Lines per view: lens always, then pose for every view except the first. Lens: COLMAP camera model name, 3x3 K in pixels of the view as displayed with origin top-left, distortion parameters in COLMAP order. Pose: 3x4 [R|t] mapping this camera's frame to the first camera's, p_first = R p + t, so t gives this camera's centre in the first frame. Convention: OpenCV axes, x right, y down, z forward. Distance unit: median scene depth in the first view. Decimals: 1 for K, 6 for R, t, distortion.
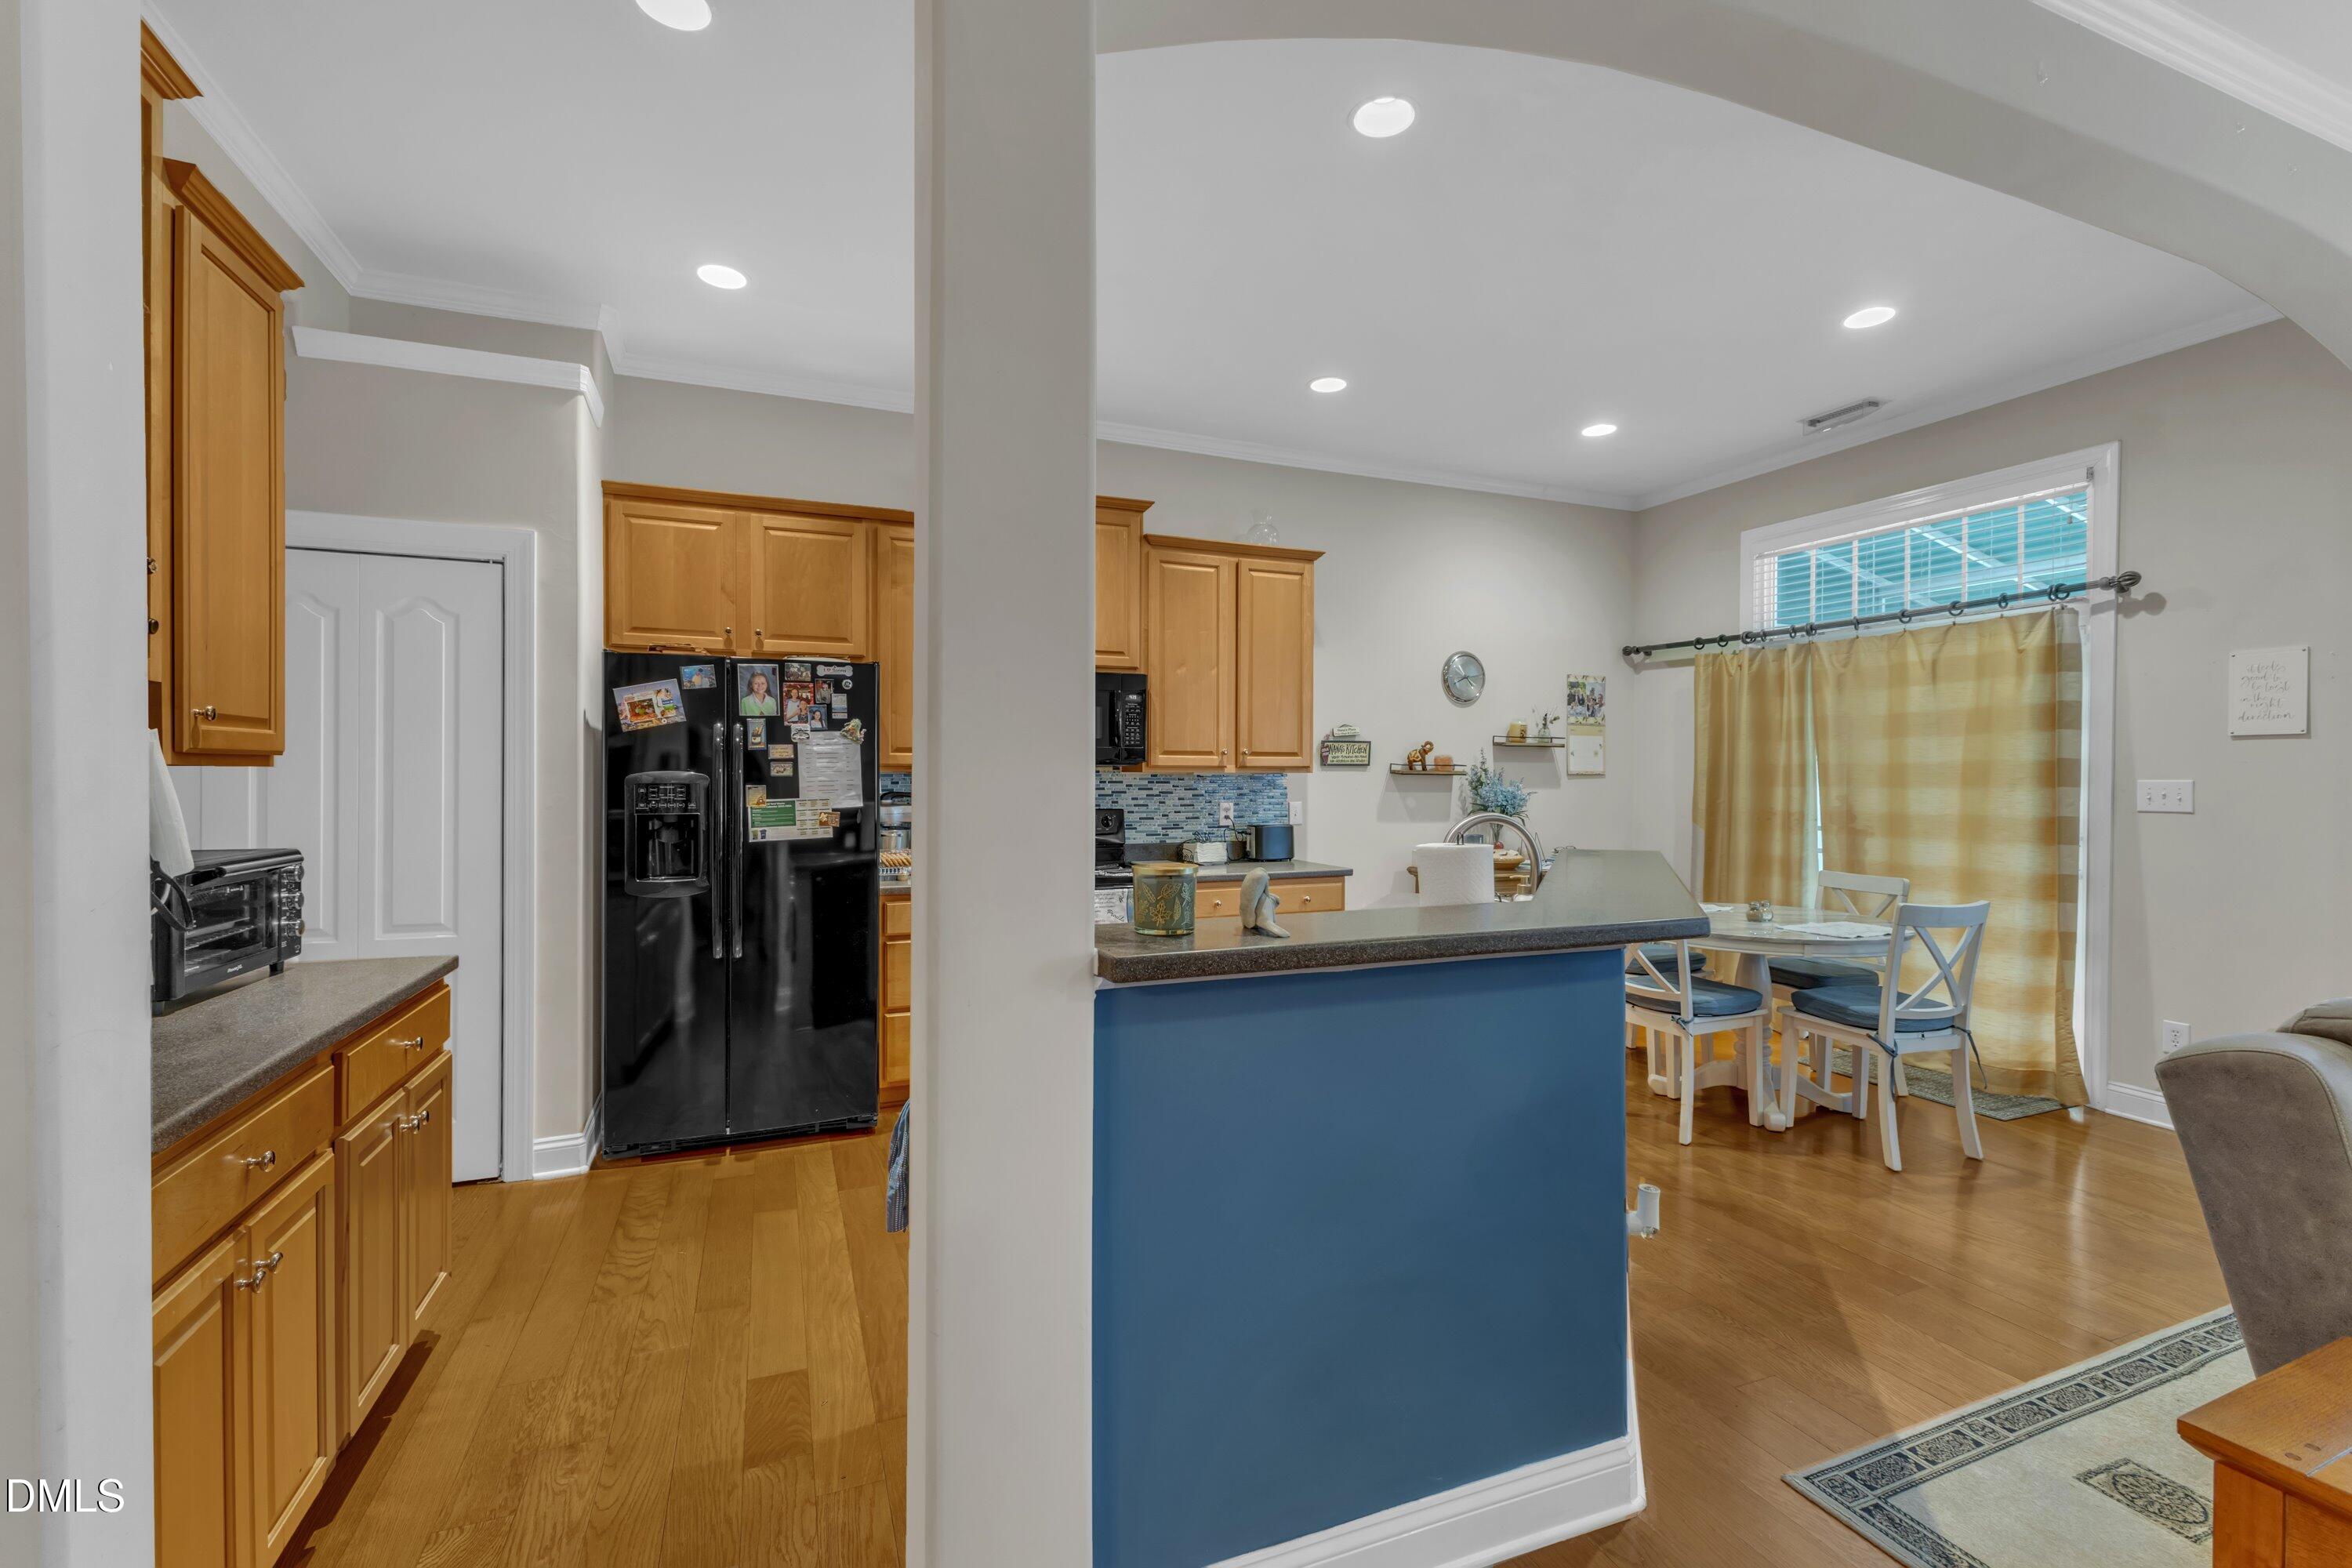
lens RADIAL K [[1014.8, 0, 1178.4], [0, 1014.8, 778.6], [0, 0, 1]] dist [0.014592, -0.003425]
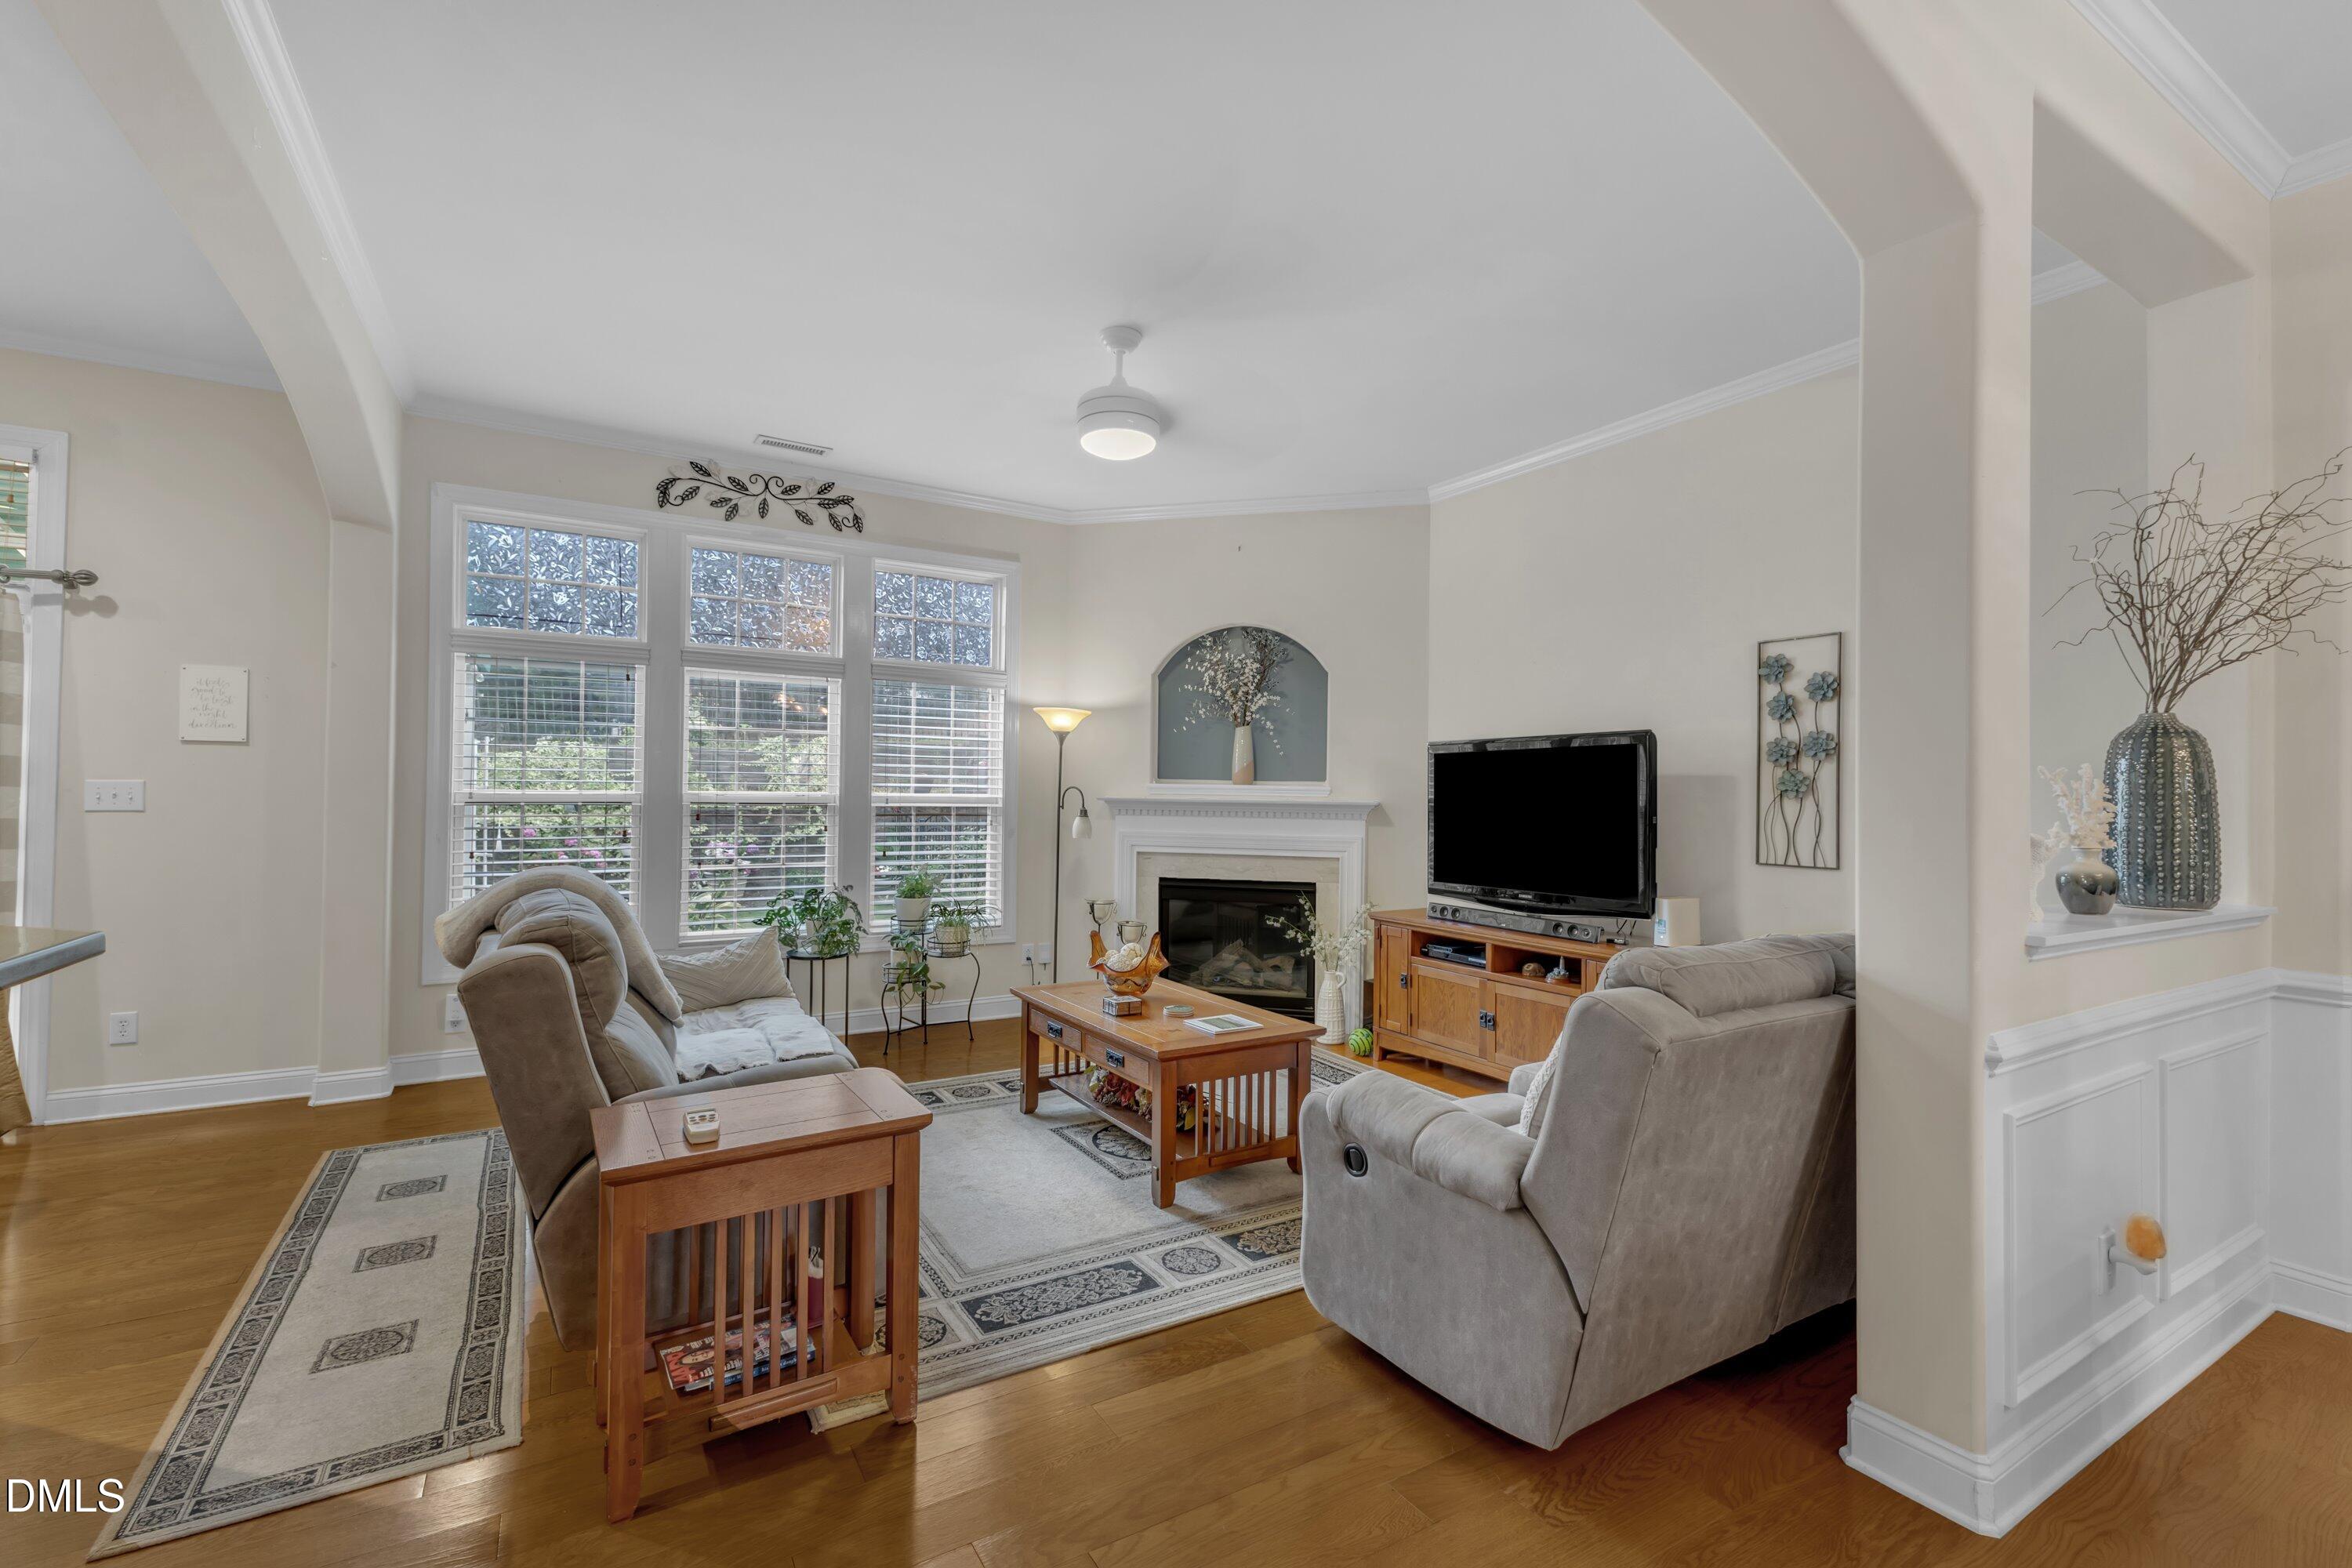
lens RADIAL K [[1014.8, 0, 1170.0], [0, 1014.8, 777.0], [0, 0, 1]] dist [0.014592, -0.003425]
pose [[-0.149085, 0.012404, 0.988747, -0.209194], [-0.006323, 0.999889, -0.013497, 0.005485], [-0.988804, -0.008264, -0.148990, 0.101820]]
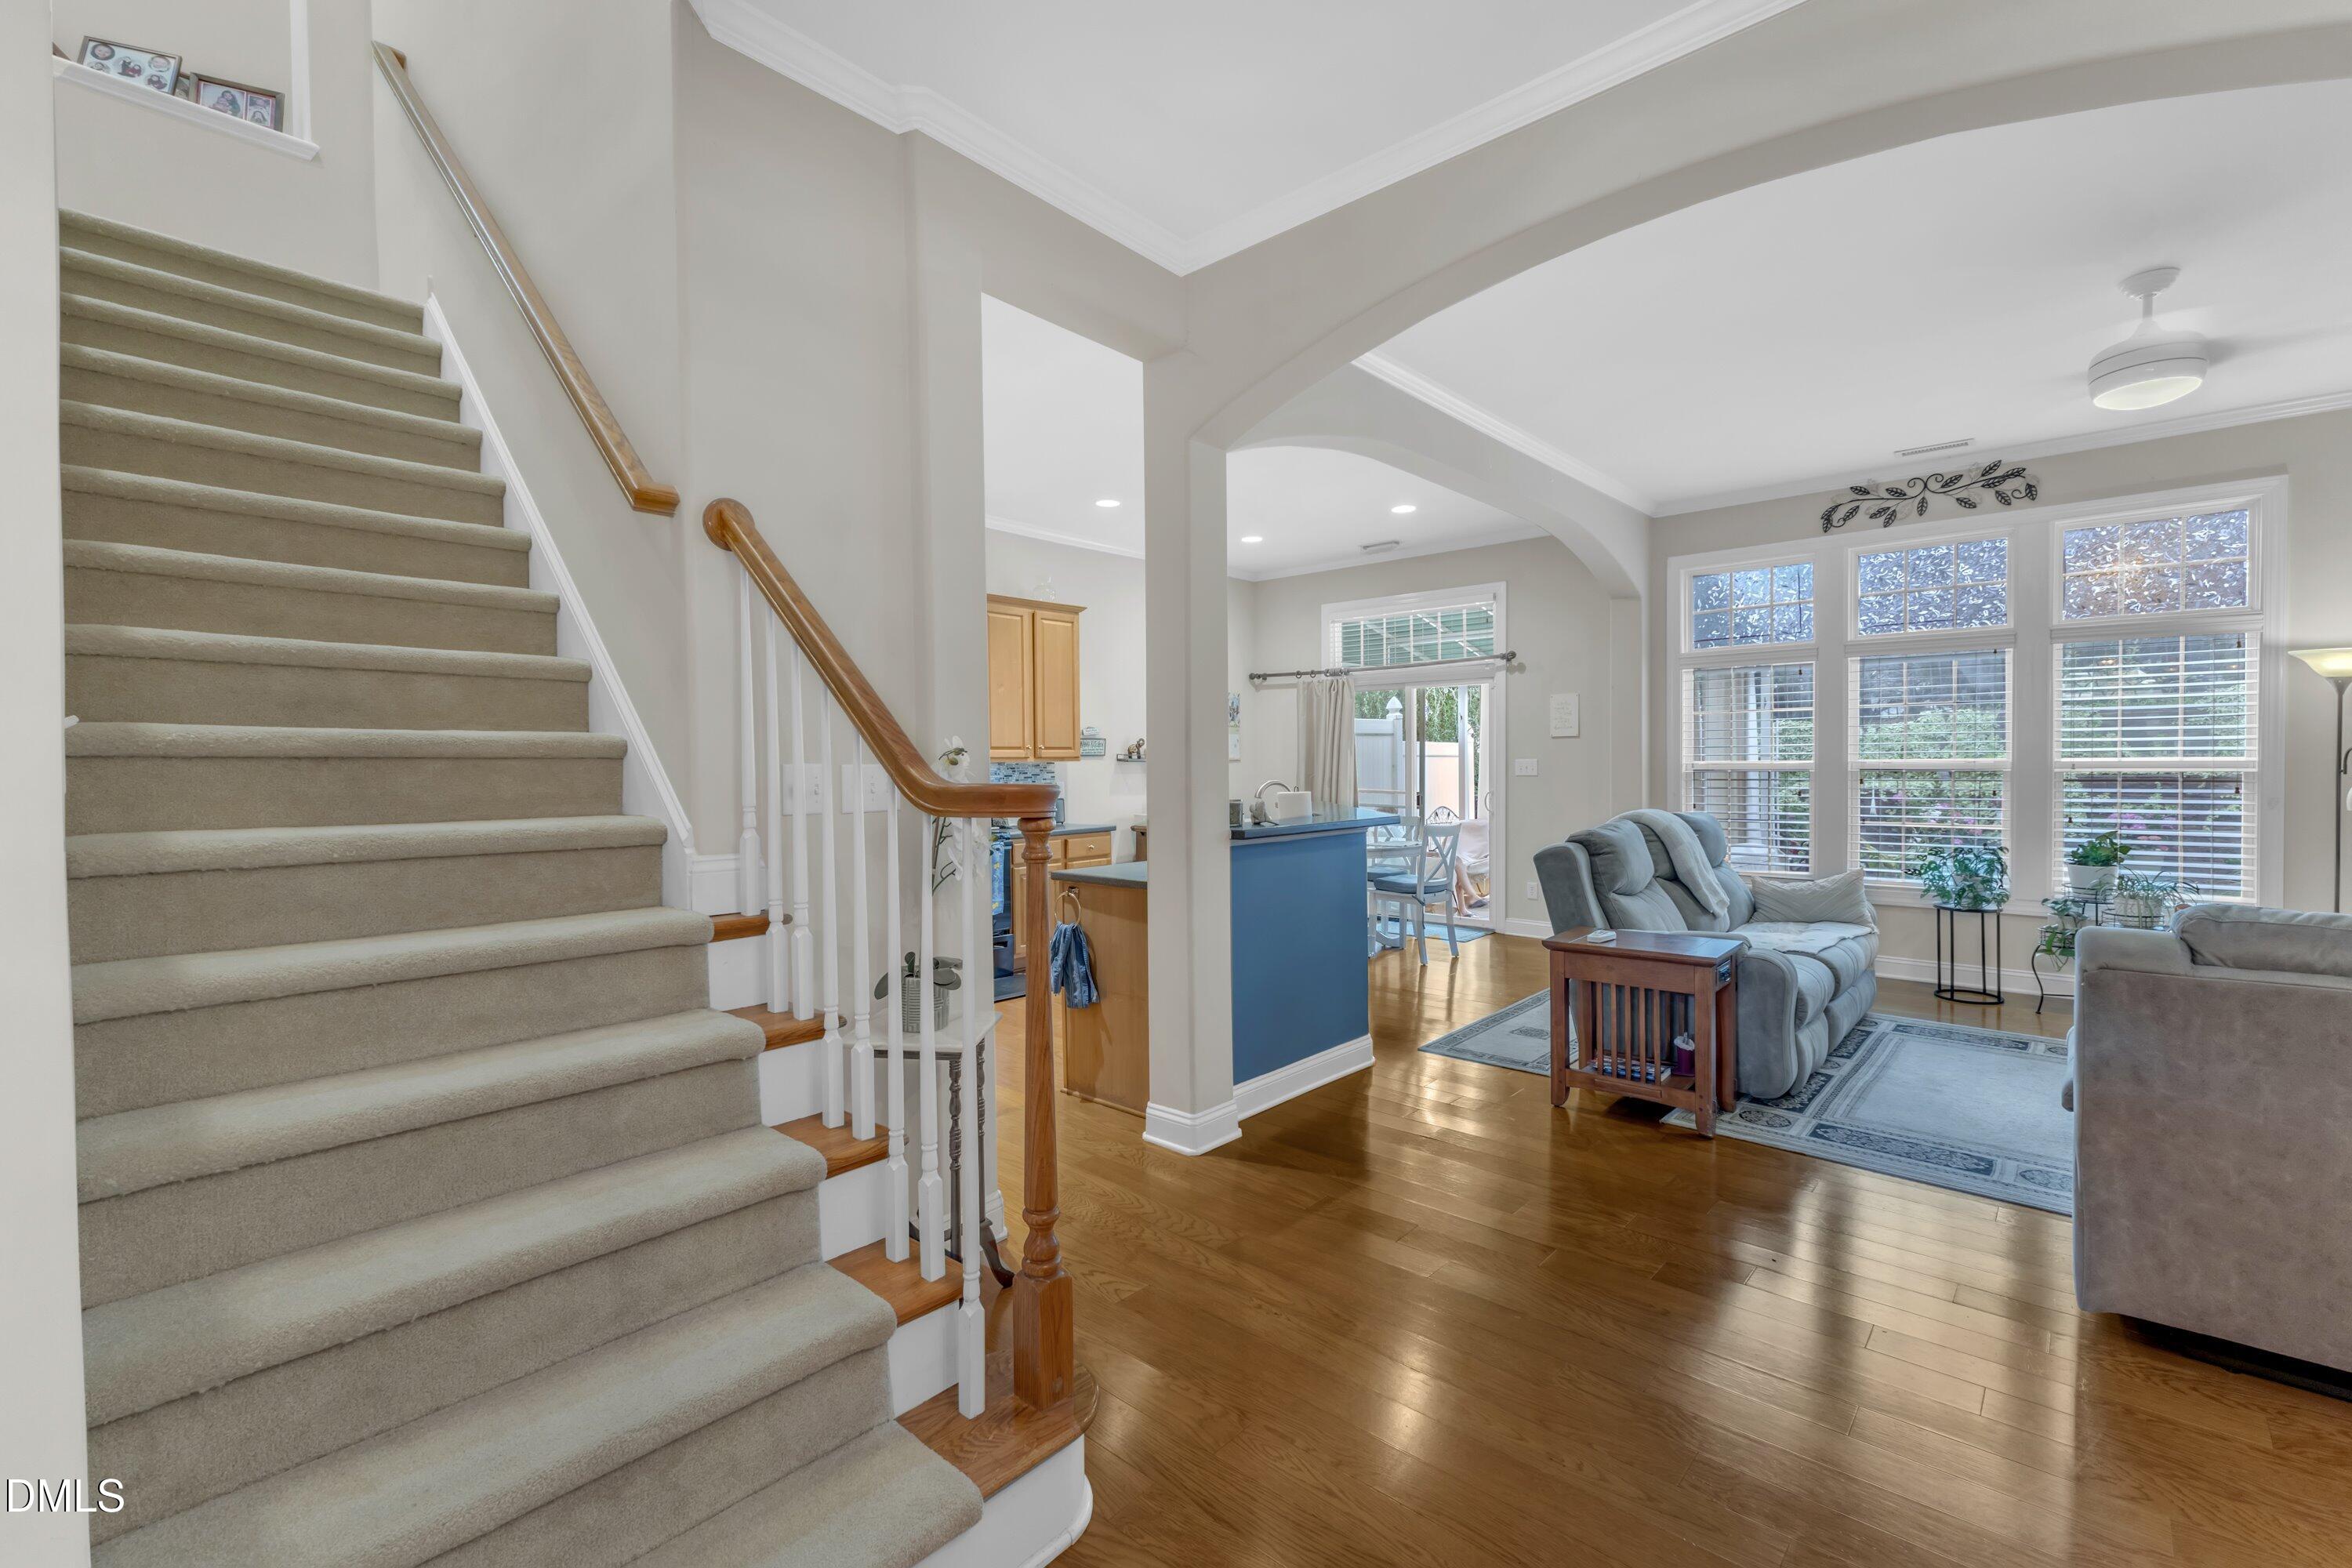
lens RADIAL K [[1014.8, 0, 1184.8], [0, 1014.8, 775.0], [0, 0, 1]] dist [0.014592, -0.003425]
pose [[0.899777, -0.017254, 0.436008, -0.448158], [0.014431, 0.999848, 0.009787, 0.002624], [-0.436111, -0.002514, 0.899889, -0.438334]]
